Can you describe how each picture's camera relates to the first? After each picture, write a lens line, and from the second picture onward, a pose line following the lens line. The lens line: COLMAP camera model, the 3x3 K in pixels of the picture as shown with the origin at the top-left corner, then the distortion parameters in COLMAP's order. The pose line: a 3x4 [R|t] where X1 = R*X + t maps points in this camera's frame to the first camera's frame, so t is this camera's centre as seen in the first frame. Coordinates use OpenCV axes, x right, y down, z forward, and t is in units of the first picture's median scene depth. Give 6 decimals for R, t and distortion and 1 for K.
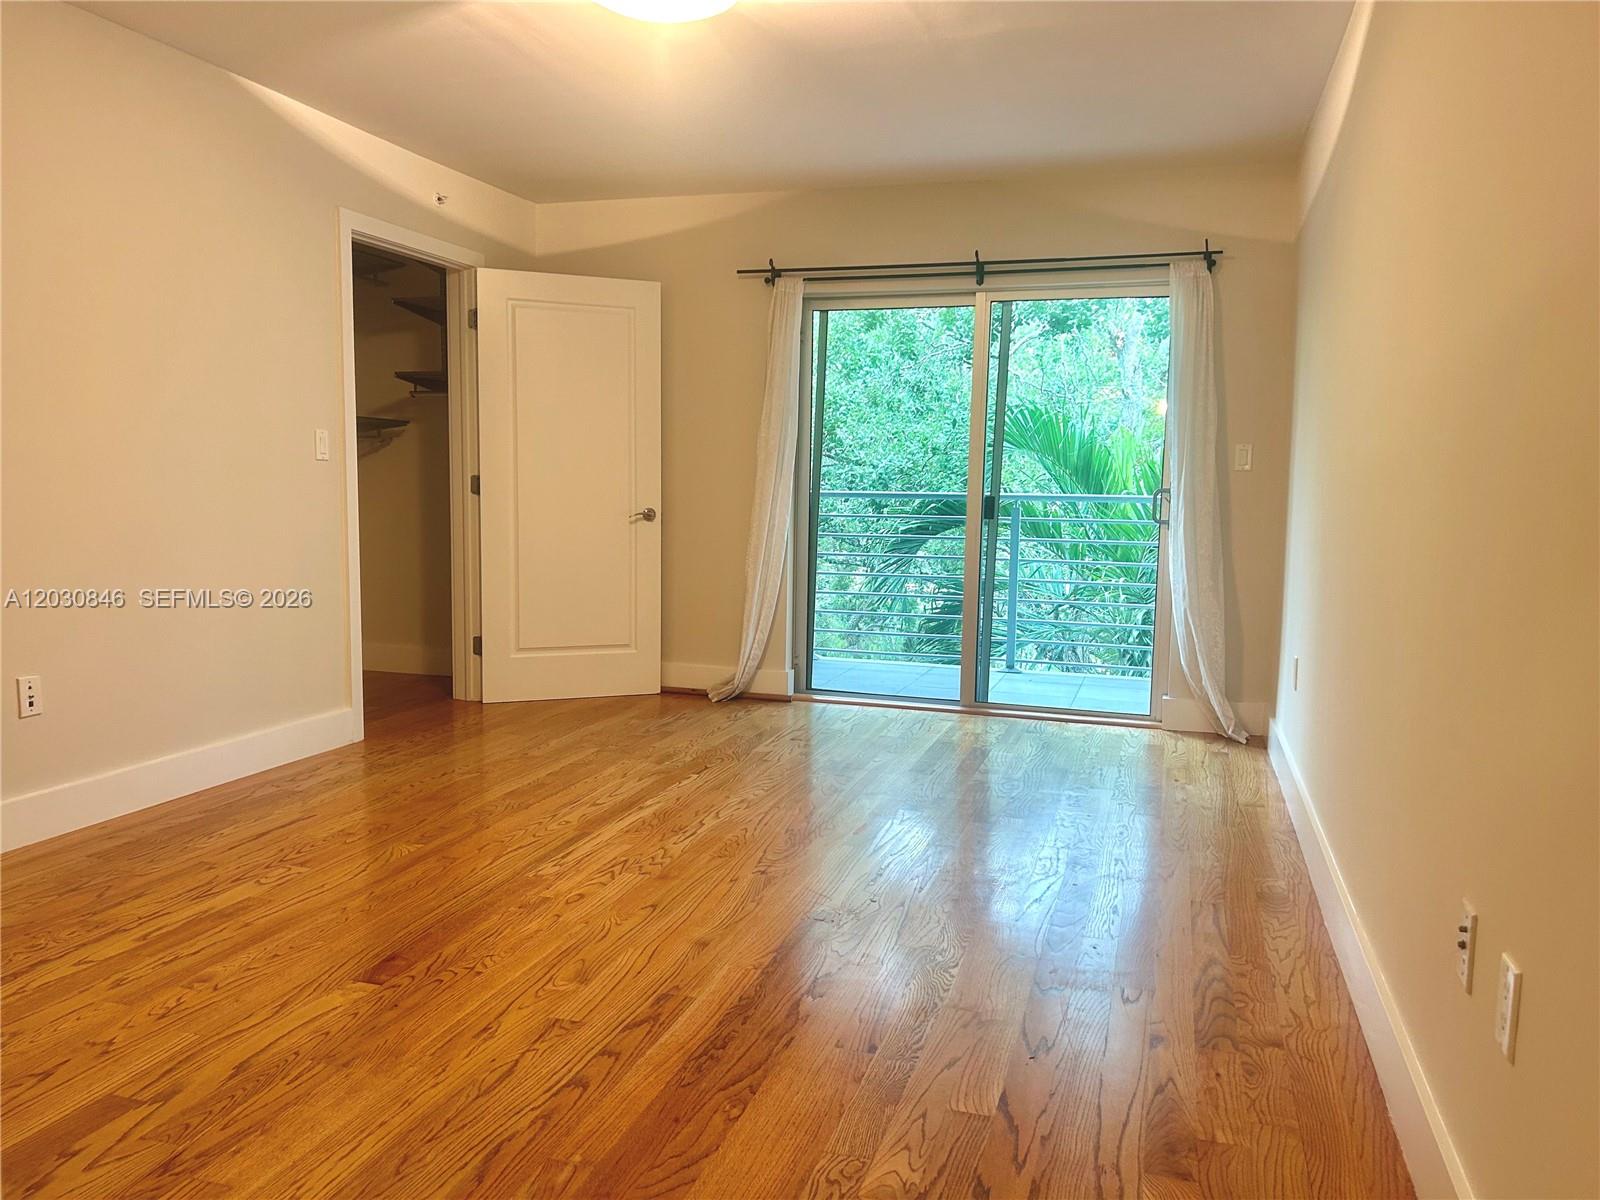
lens RADIAL K [[1190.9, 0, 804.3], [0, 1190.9, 595.9], [0, 0, 1]] dist [-0.008200, -0.002675]
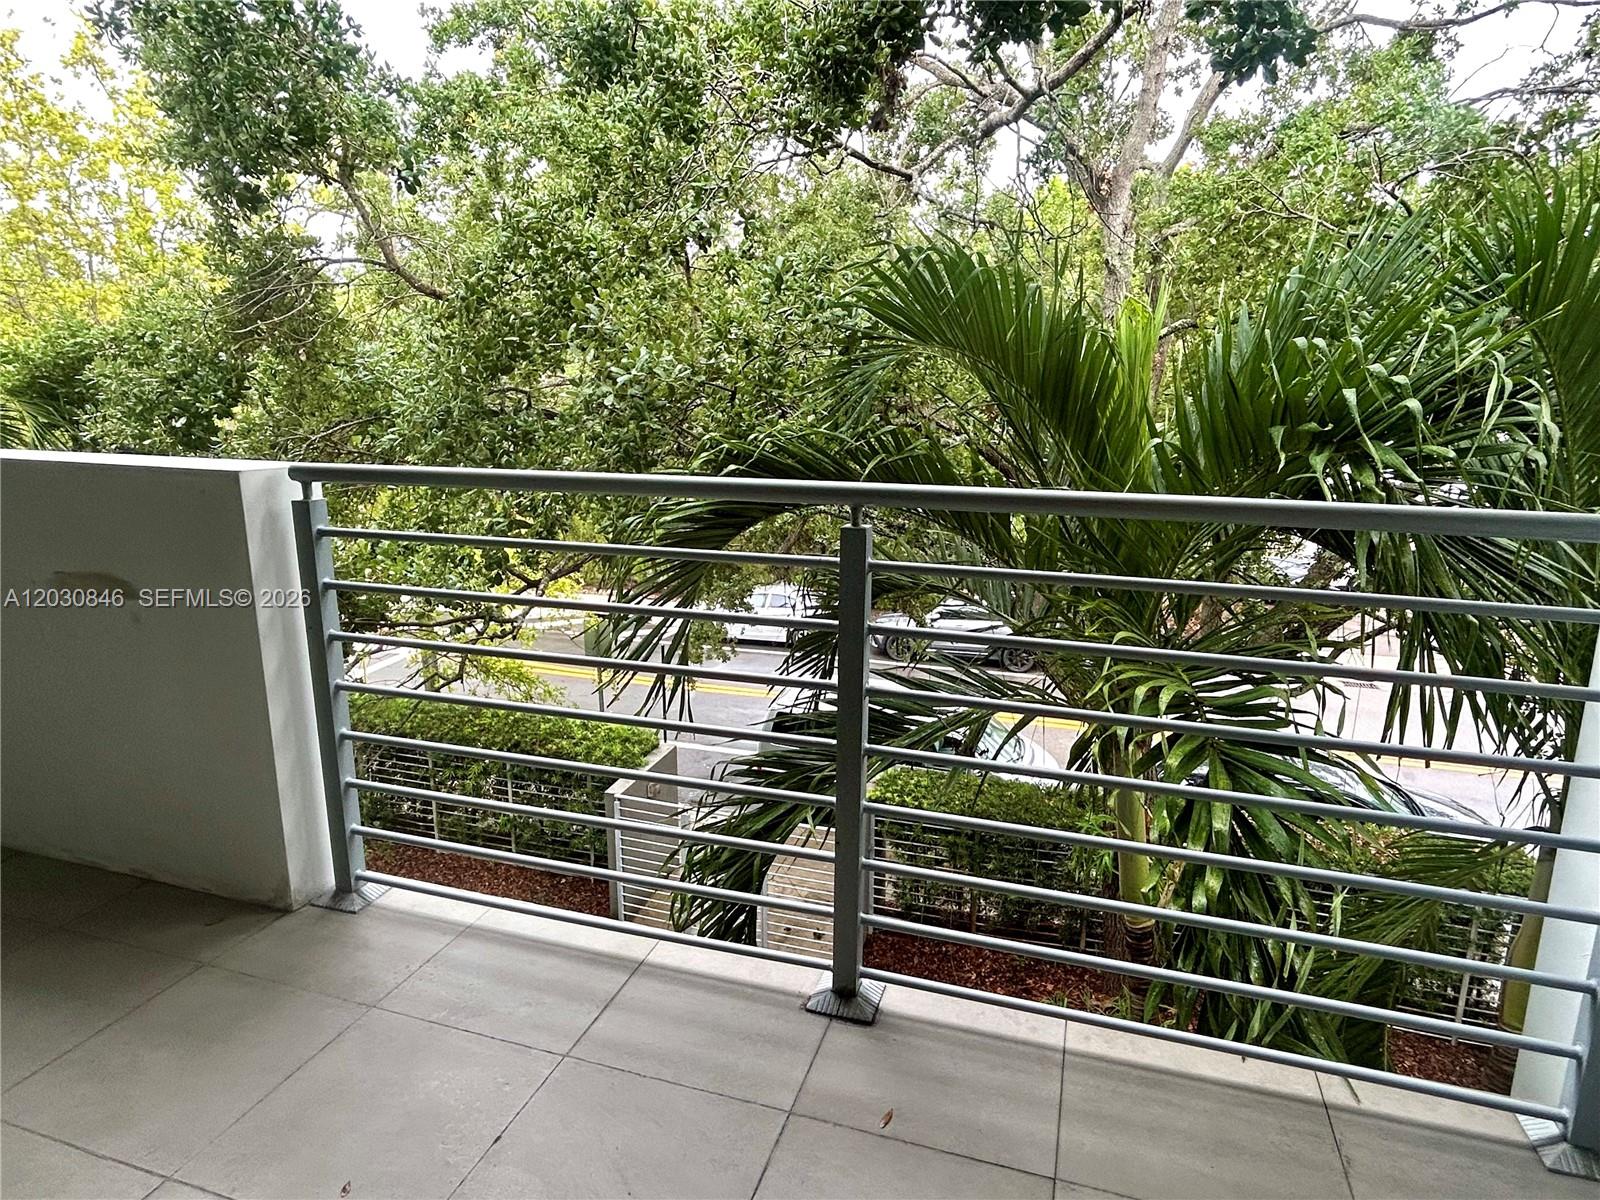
lens RADIAL K [[941.8, 0, 798.8], [0, 941.8, 602.1], [0, 0, 1]] dist [-0.002206, -0.000169]
pose [[0.999756, -0.012494, -0.018219, 0.136259], [0.014781, 0.991228, 0.131332, -0.071024], [0.016418, -0.131569, 0.991171, 0.612289]]
